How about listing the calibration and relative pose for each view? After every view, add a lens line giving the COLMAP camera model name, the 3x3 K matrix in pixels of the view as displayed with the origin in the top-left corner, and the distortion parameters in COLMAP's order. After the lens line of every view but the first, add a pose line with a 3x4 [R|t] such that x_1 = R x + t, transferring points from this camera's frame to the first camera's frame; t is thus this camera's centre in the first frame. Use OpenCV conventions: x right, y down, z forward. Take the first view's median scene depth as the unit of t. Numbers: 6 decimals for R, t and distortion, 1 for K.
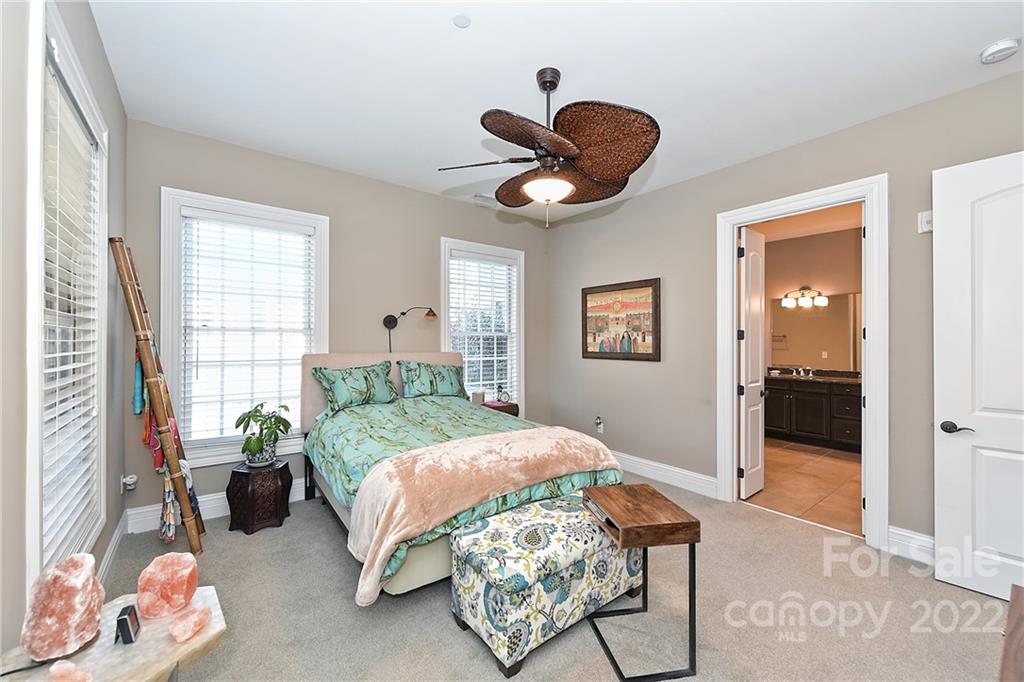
lens RADIAL K [[410.8, 0, 514.3], [0, 410.8, 333.5], [0, 0, 1]] dist [0.040187, -0.000098]
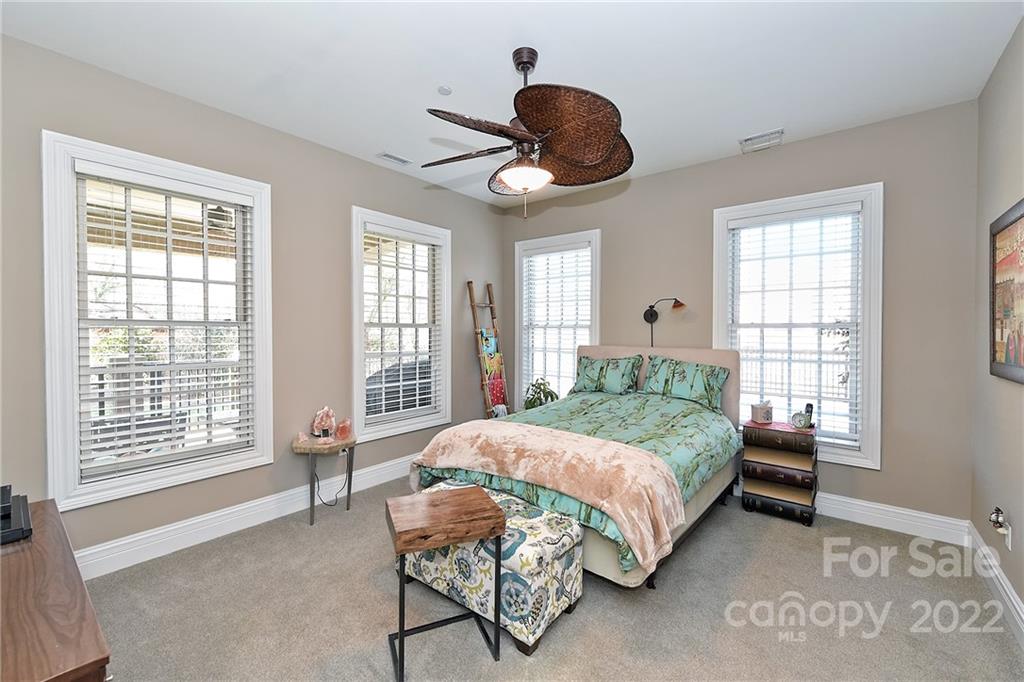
lens RADIAL K [[420.6, 0, 517.8], [0, 420.6, 338.1], [0, 0, 1]] dist [-0.000002, -0.000365]
pose [[0.239376, 0.009378, -0.970882, 0.616014], [0.008192, 0.999898, 0.011678, 0.010678], [0.970892, -0.010749, 0.239275, 0.464930]]
